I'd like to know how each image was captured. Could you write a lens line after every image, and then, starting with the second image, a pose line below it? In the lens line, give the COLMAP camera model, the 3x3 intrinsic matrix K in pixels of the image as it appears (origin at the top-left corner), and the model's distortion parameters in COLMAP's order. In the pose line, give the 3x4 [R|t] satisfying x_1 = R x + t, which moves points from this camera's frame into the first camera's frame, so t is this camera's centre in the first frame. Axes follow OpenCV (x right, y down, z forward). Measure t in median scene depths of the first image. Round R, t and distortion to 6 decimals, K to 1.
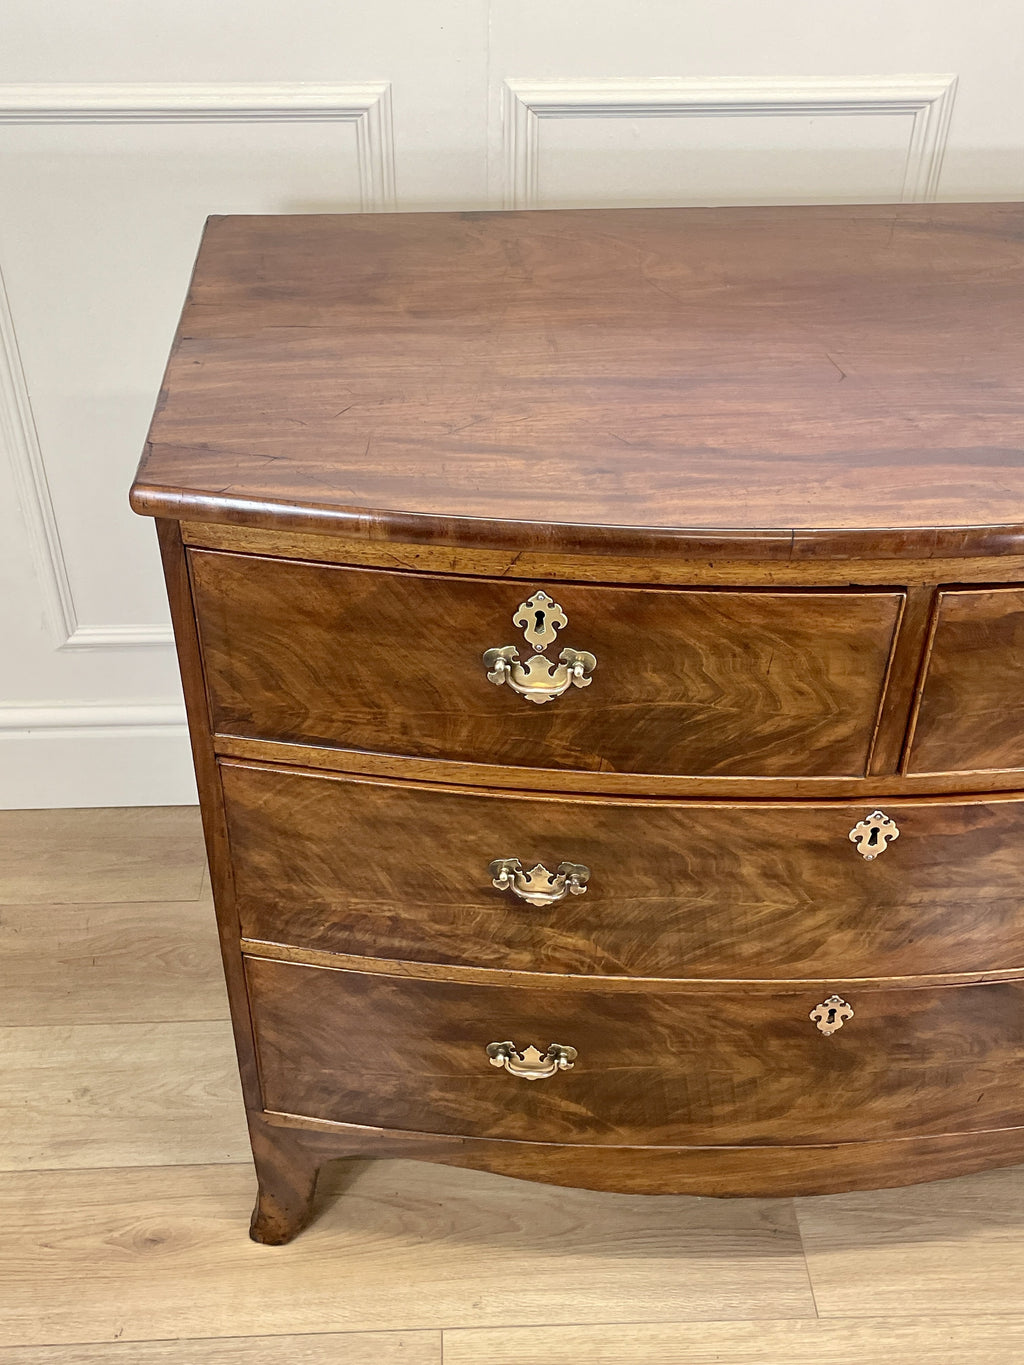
lens RADIAL K [[1509.1, 0, 509.8], [0, 1509.1, 683.2], [0, 0, 1]] dist [0.128622, -0.264915]
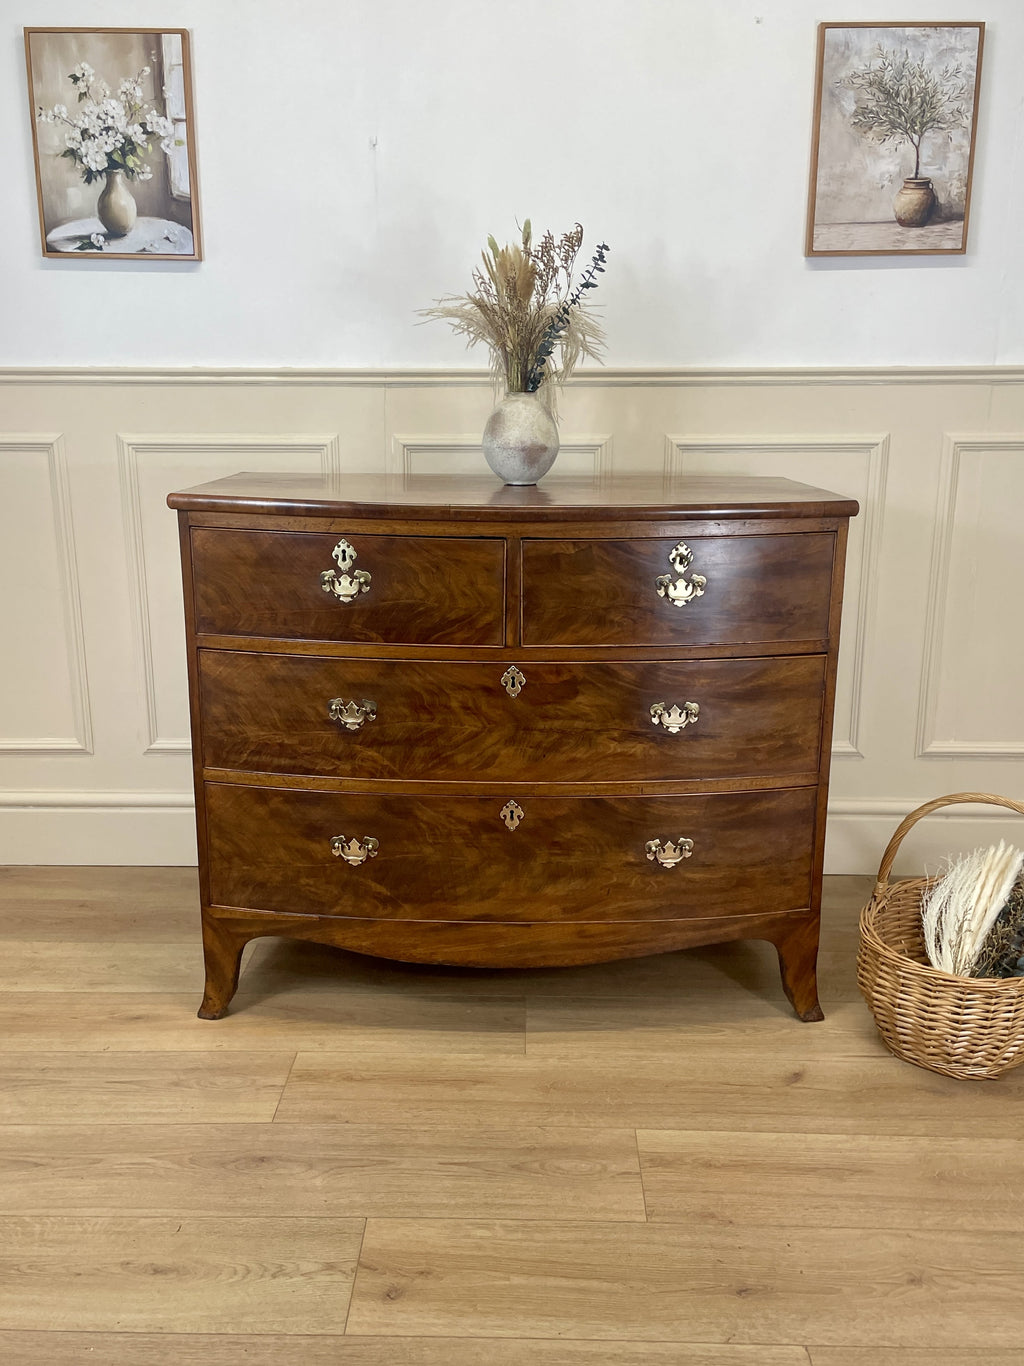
lens RADIAL K [[1213.7, 0, 519.7], [0, 1213.7, 681.4], [0, 0, 1]] dist [0.087358, -0.012998]
pose [[0.997894, 0.010755, -0.063967, 0.352486], [-0.036400, 0.909090, -0.415006, 0.769493], [0.053689, 0.416461, 0.907567, -0.467397]]
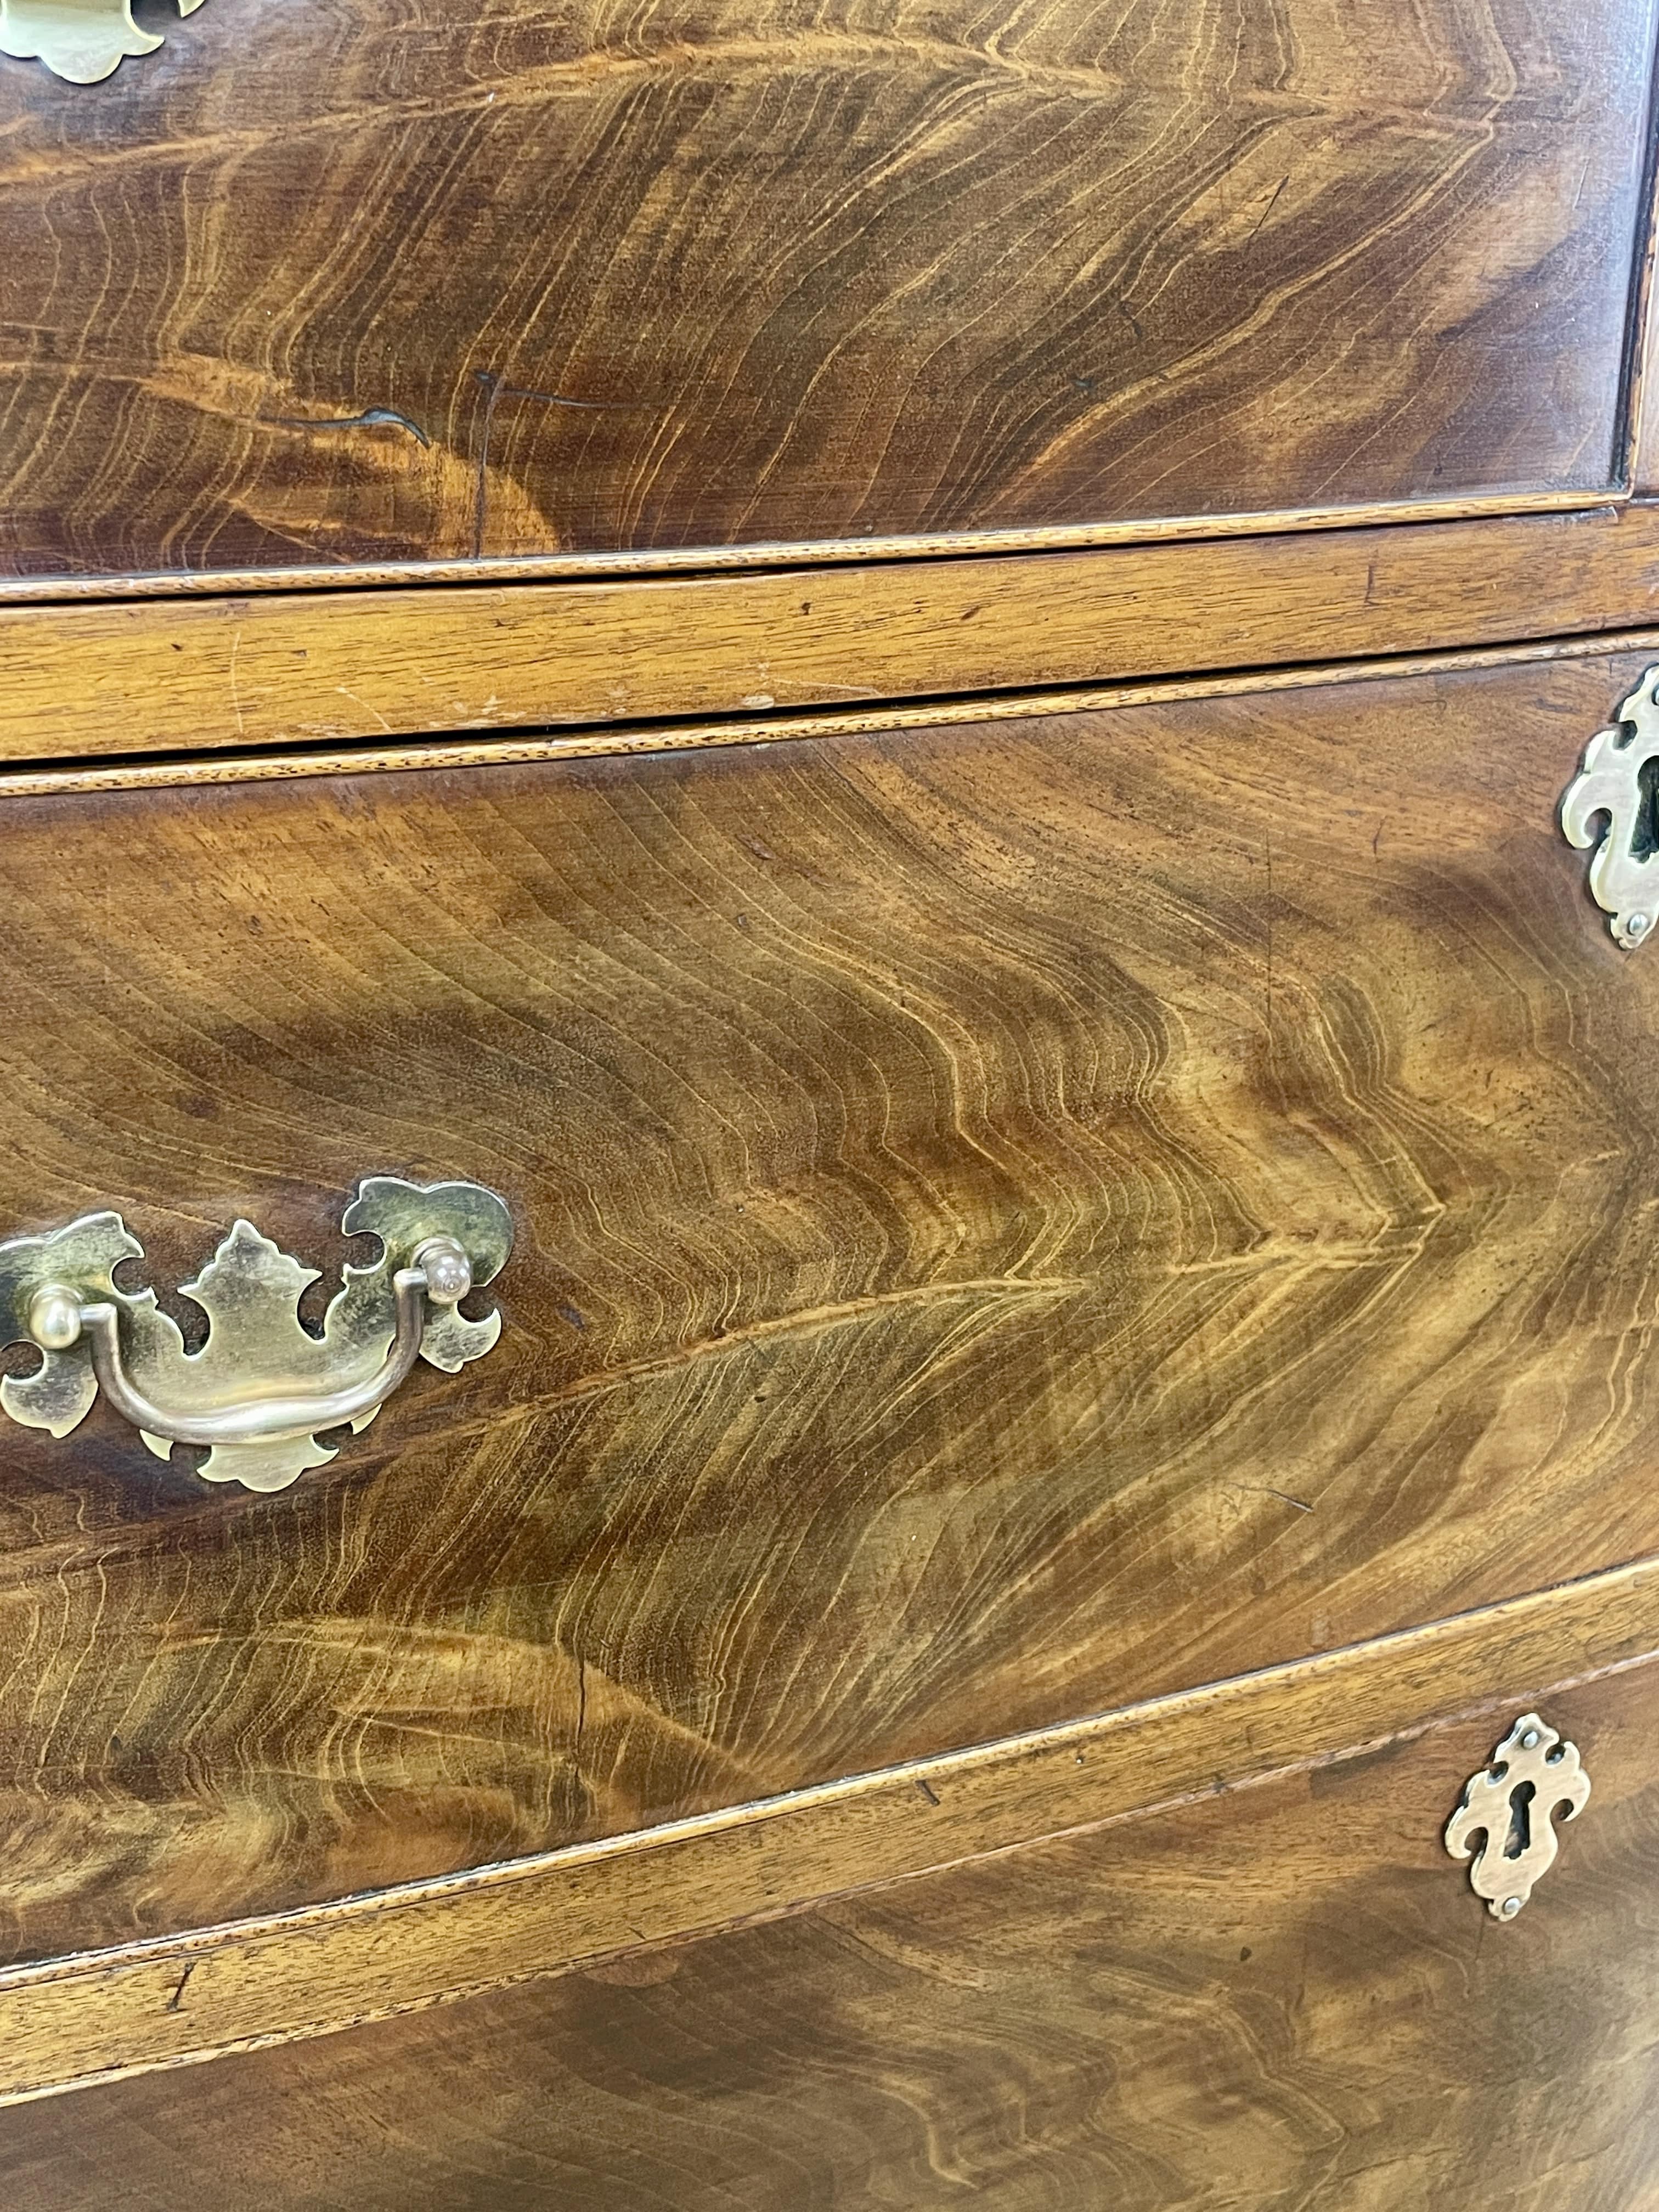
lens RADIAL K [[2445.5, 0, 825.9], [0, 2445.5, 1107.1], [0, 0, 1]] dist [0.128622, -0.264915]
pose [[0.923997, -0.152427, 0.350706, -0.018990], [0.248543, 0.936373, -0.247855, 0.204316], [-0.290612, 0.316183, 0.903091, 0.709446]]
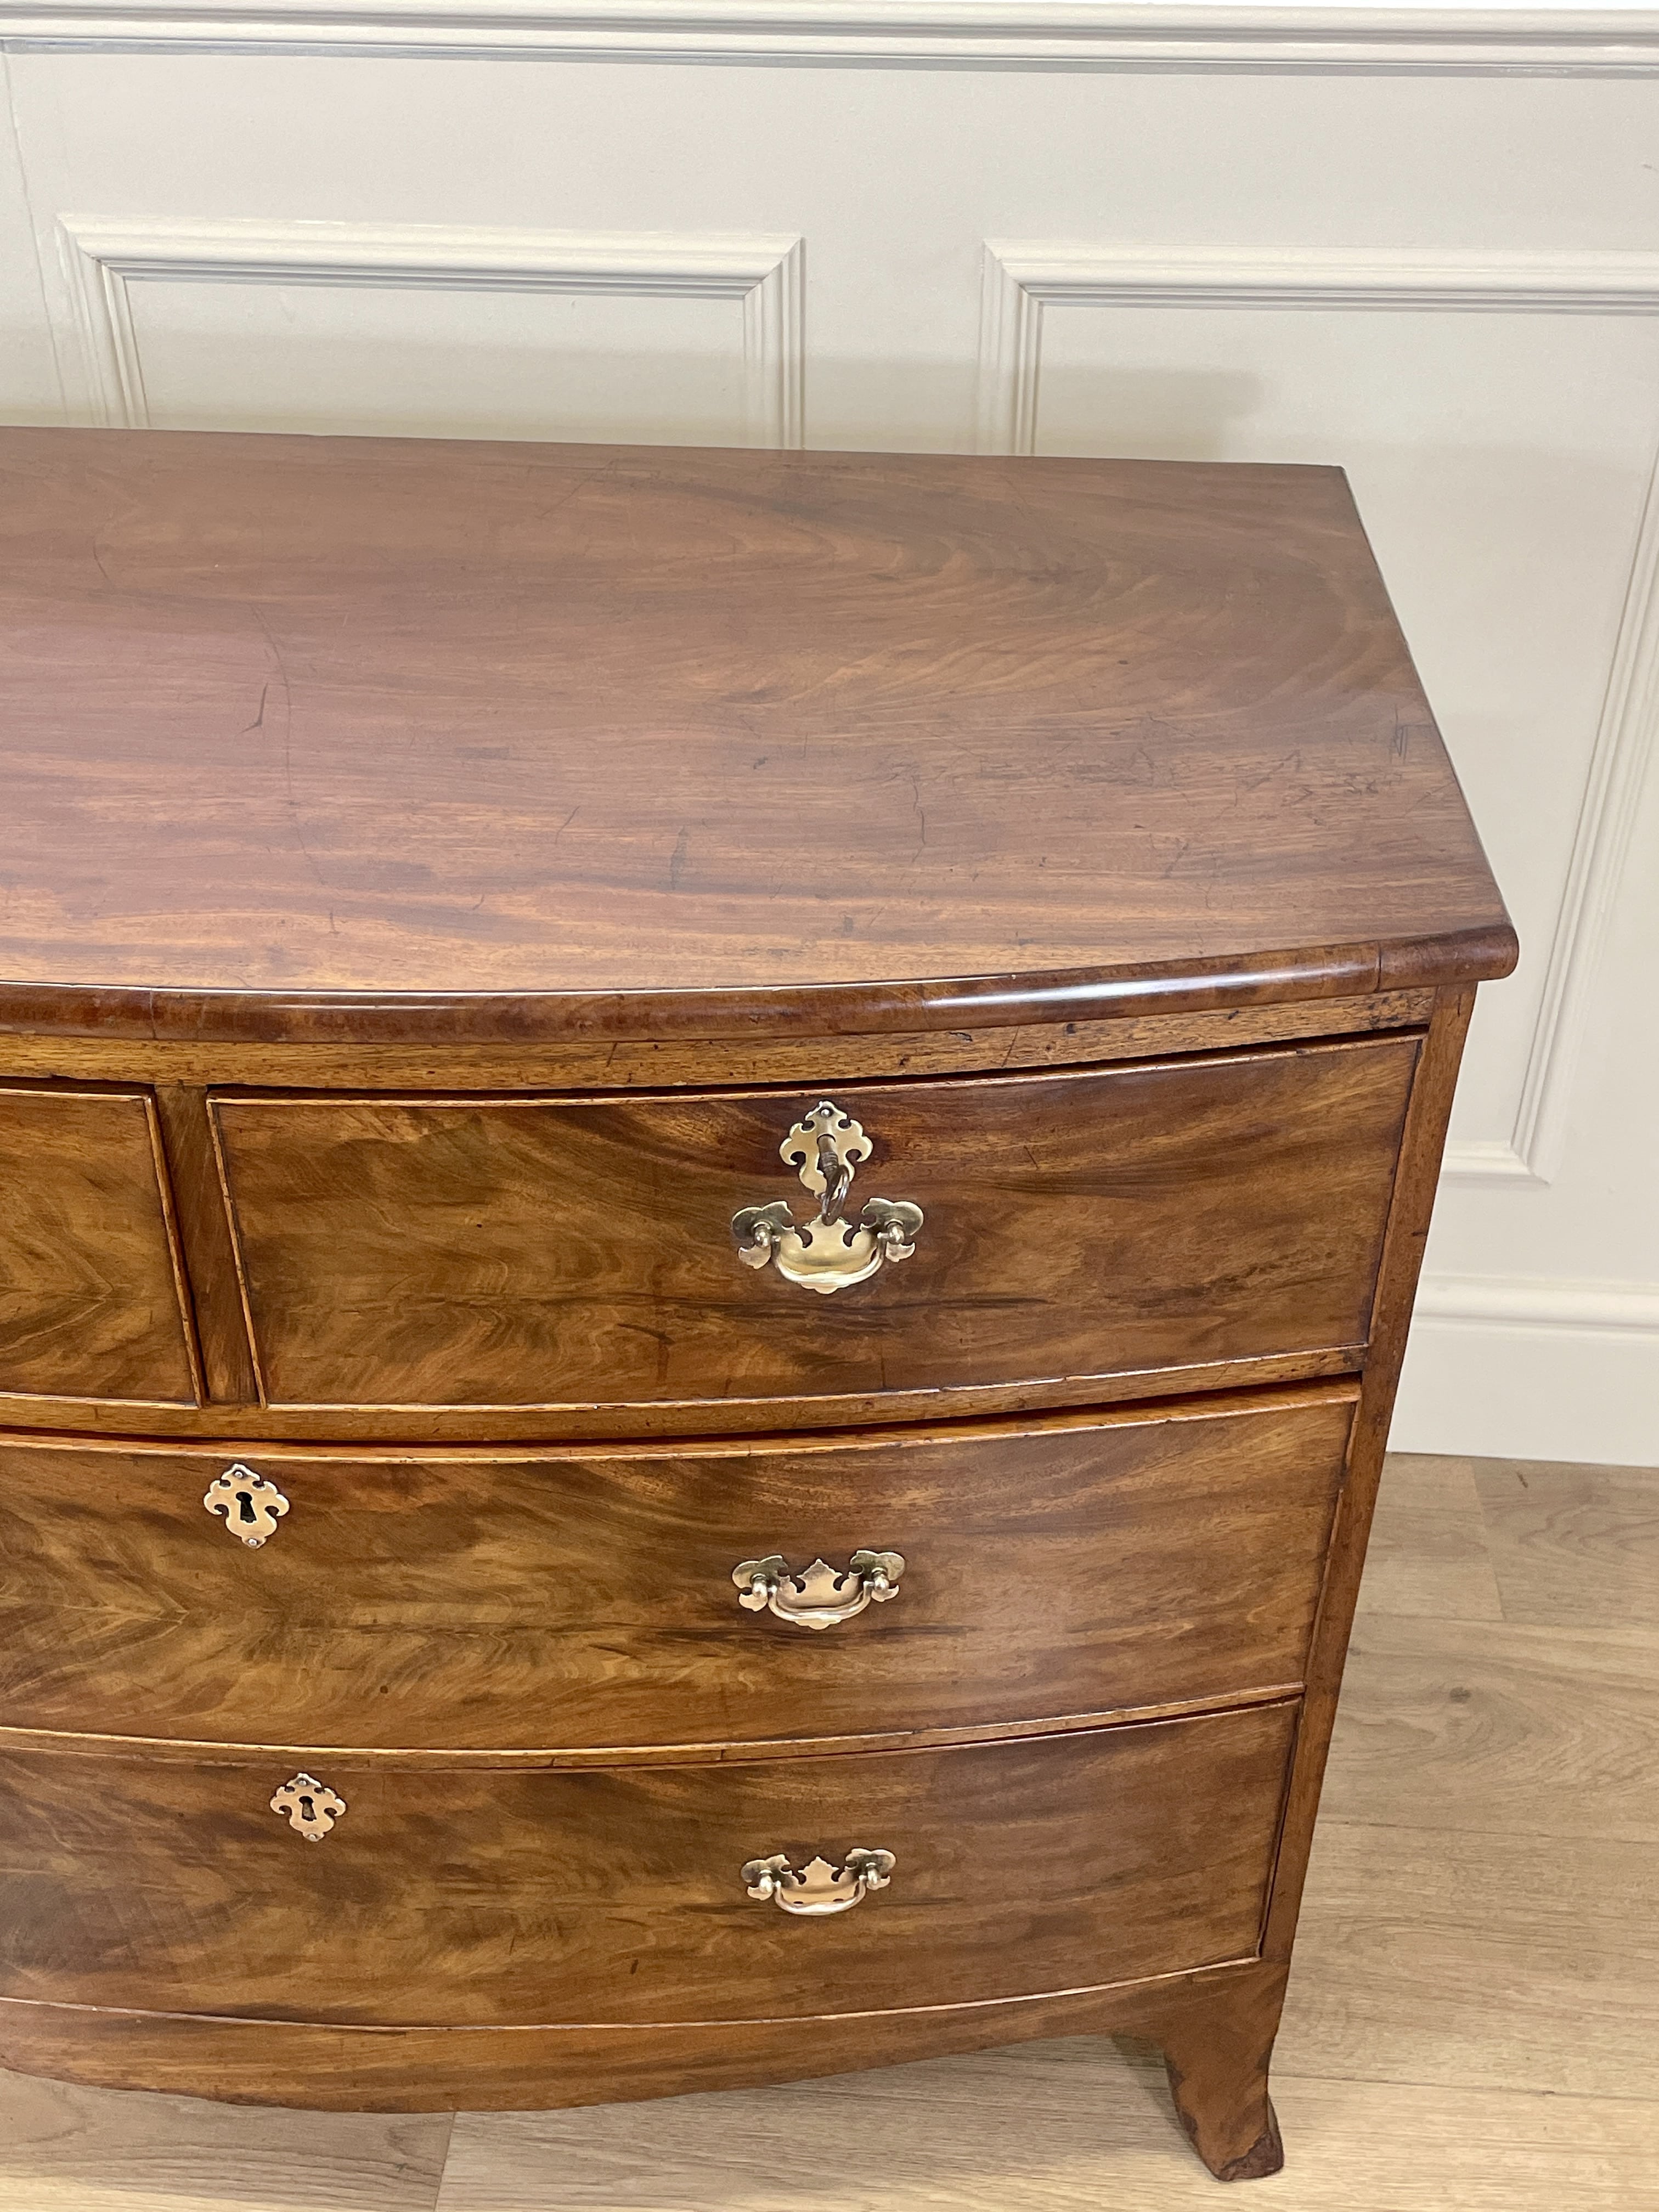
lens RADIAL K [[2445.0, 0, 838.2], [0, 2445.0, 1099.3], [0, 0, 1]] dist [0.104889, -0.177606]
pose [[0.994351, 0.059649, -0.087796, 0.539223], [-0.062774, 0.997473, -0.033266, -0.038272], [0.085589, 0.038589, 0.995583, 0.070962]]
